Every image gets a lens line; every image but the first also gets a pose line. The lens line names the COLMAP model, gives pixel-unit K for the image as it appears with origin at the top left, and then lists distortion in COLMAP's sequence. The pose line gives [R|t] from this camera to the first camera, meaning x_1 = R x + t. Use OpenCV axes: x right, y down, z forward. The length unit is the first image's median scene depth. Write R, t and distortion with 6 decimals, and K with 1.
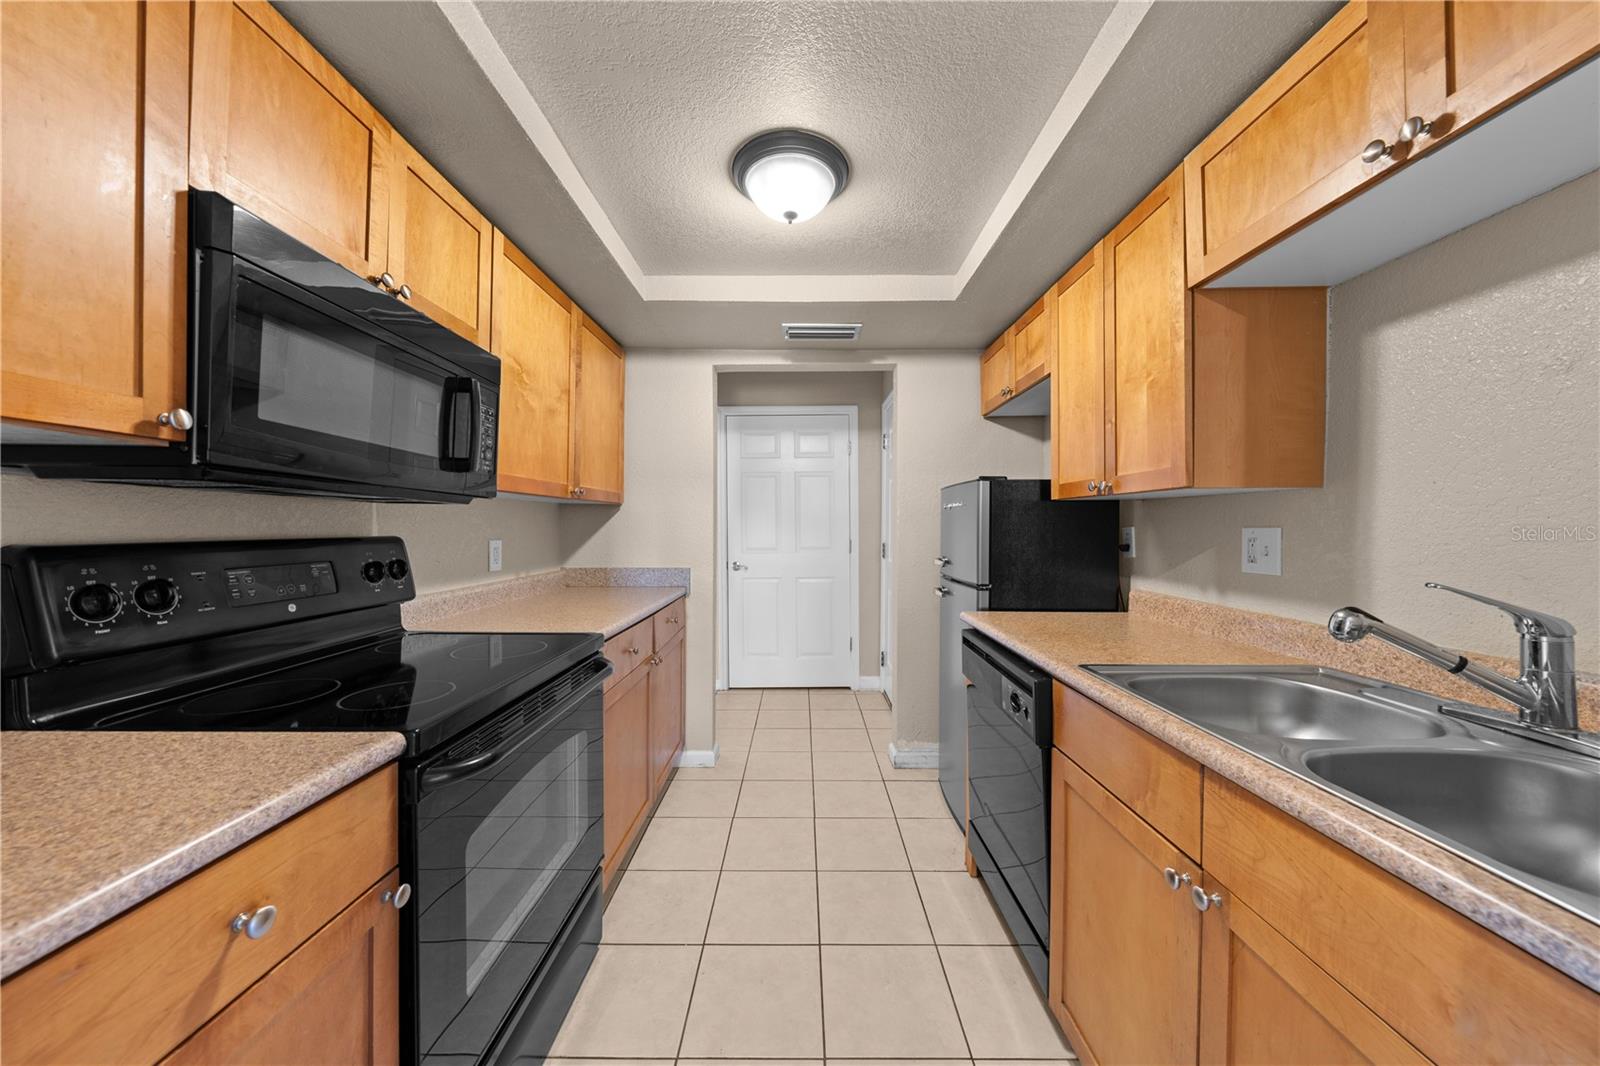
lens RADIAL K [[540.3, 0, 802.5], [0, 540.3, 529.8], [0, 0, 1]] dist [-0.004441, 0.000612]
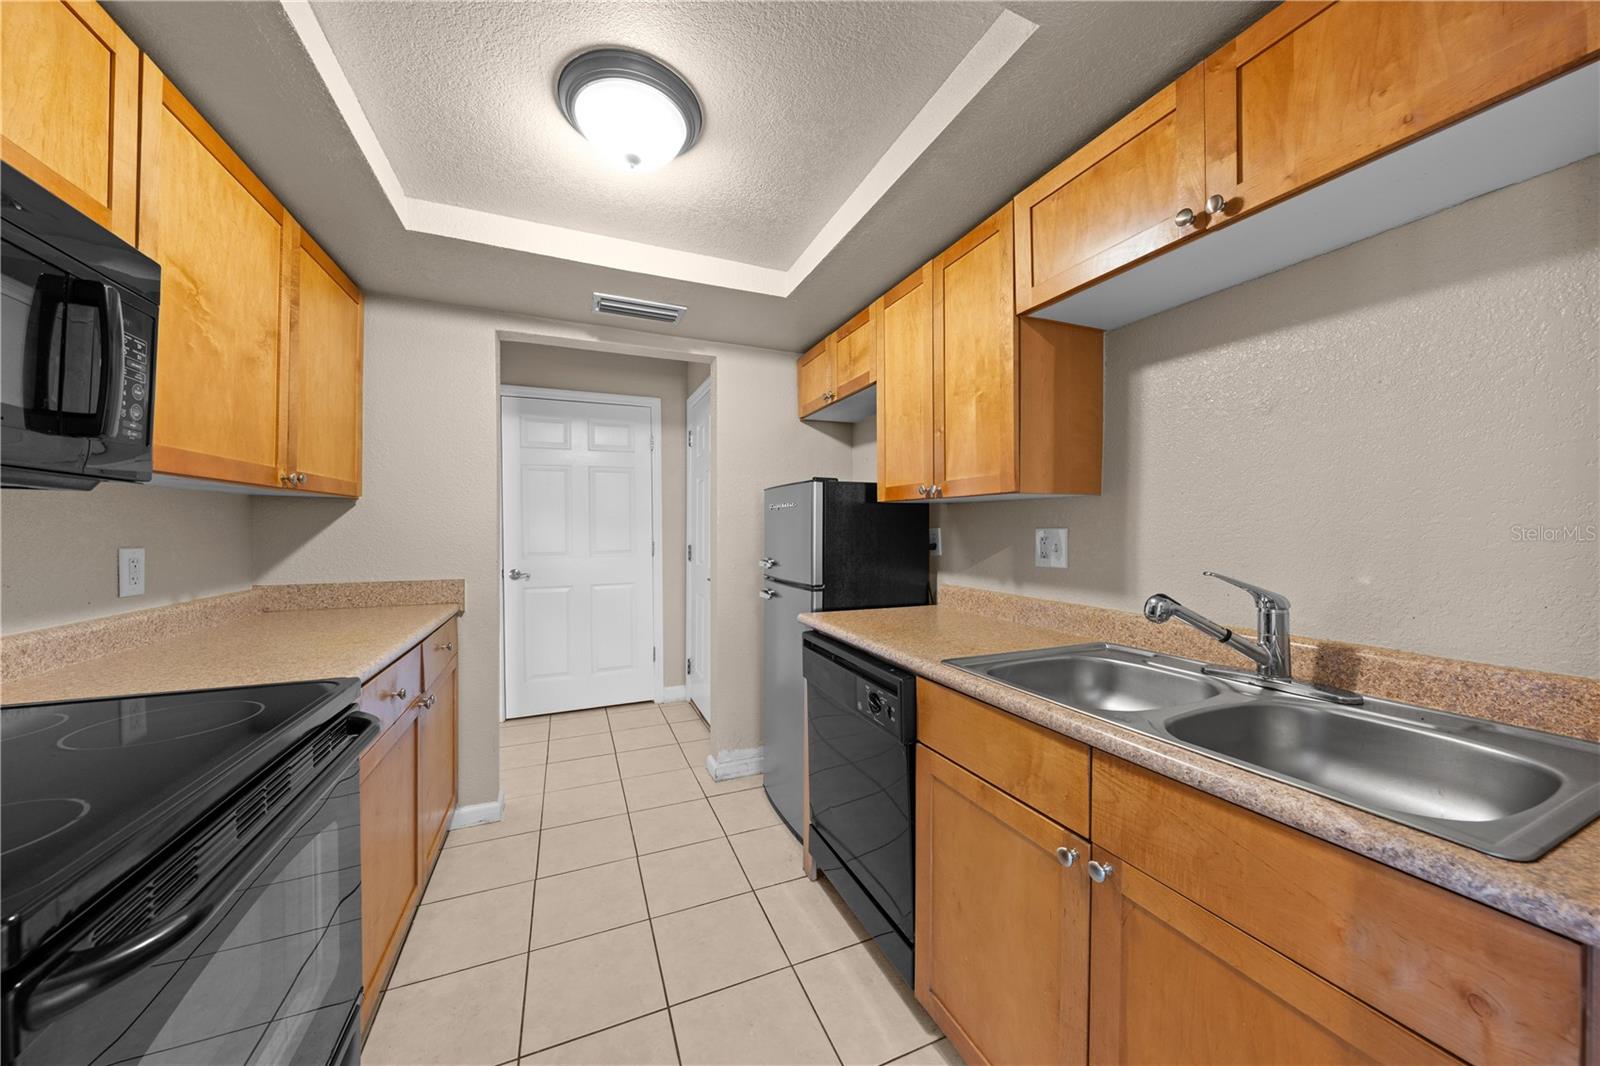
lens RADIAL K [[540.3, 0, 799.7], [0, 540.3, 531.8], [0, 0, 1]] dist [-0.004441, 0.000612]
pose [[0.919770, -0.002965, 0.392446, -0.114441], [0.002332, 0.999995, 0.002090, 0.000026], [-0.392450, -0.001007, 0.919773, 0.119481]]
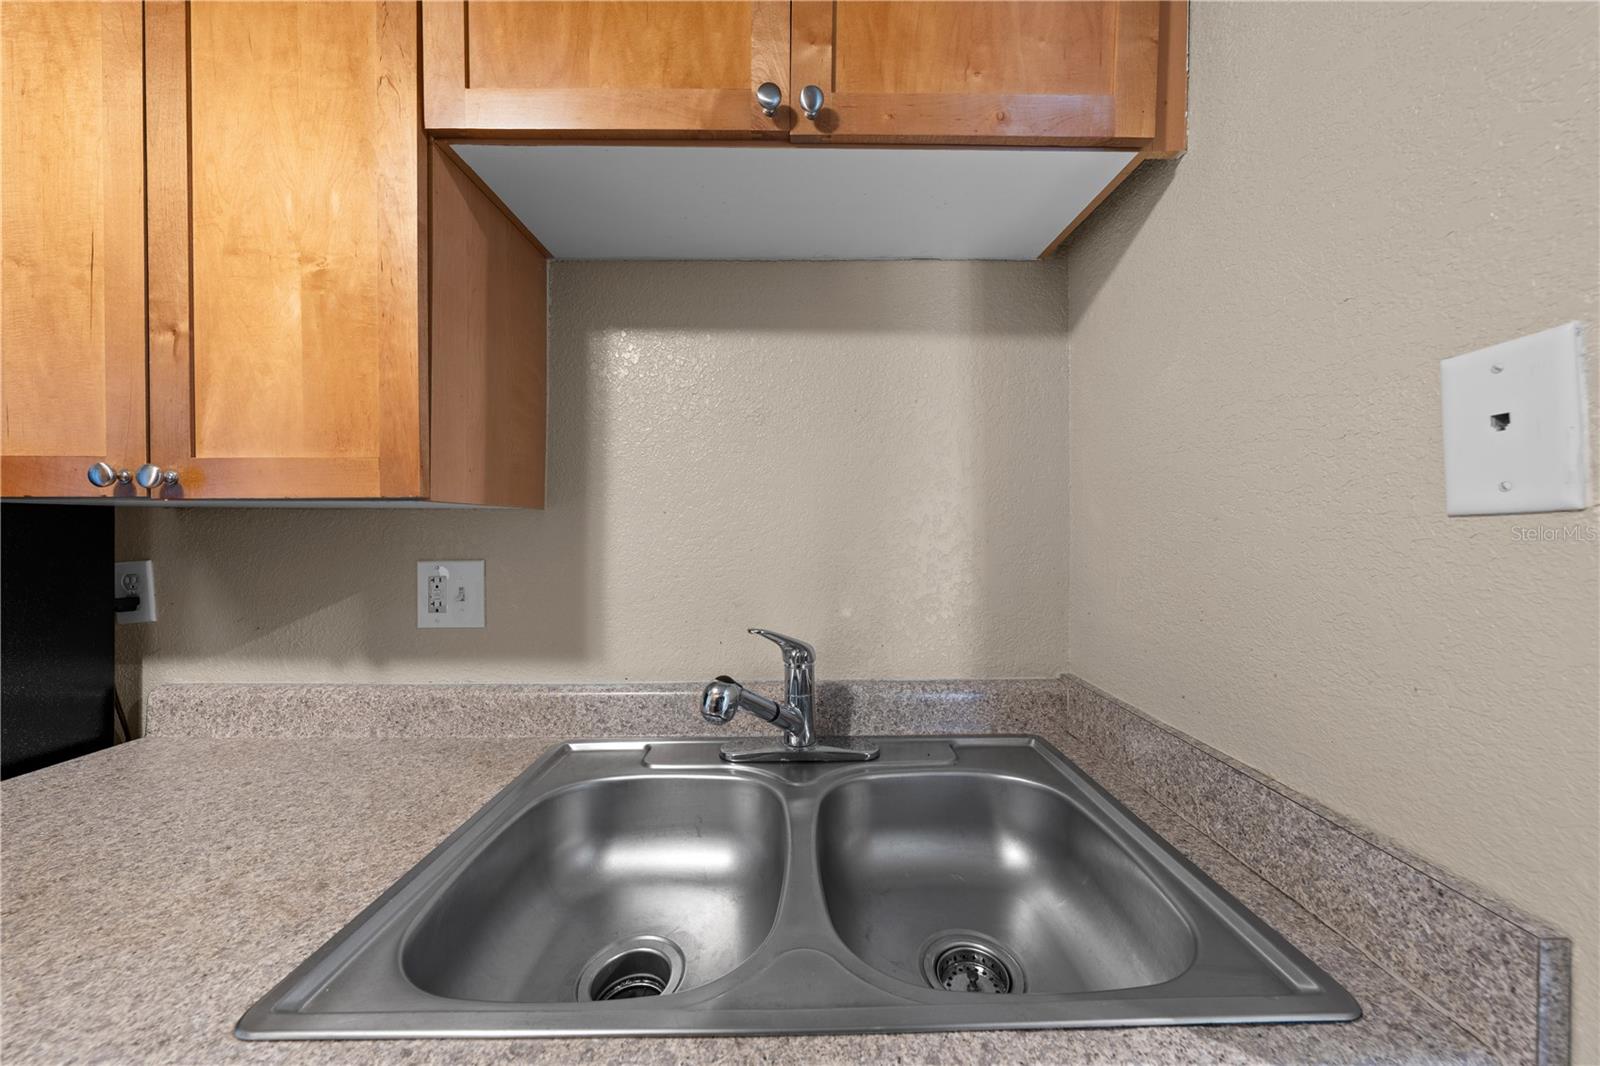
lens RADIAL K [[540.3, 0, 800.7], [0, 540.3, 529.5], [0, 0, 1]] dist [-0.004441, 0.000612]
pose [[-0.001228, 0.000355, 0.999999, 0.147288], [0.009068, 0.999959, -0.000344, -0.037204], [-0.999958, 0.009067, -0.001231, 0.517090]]
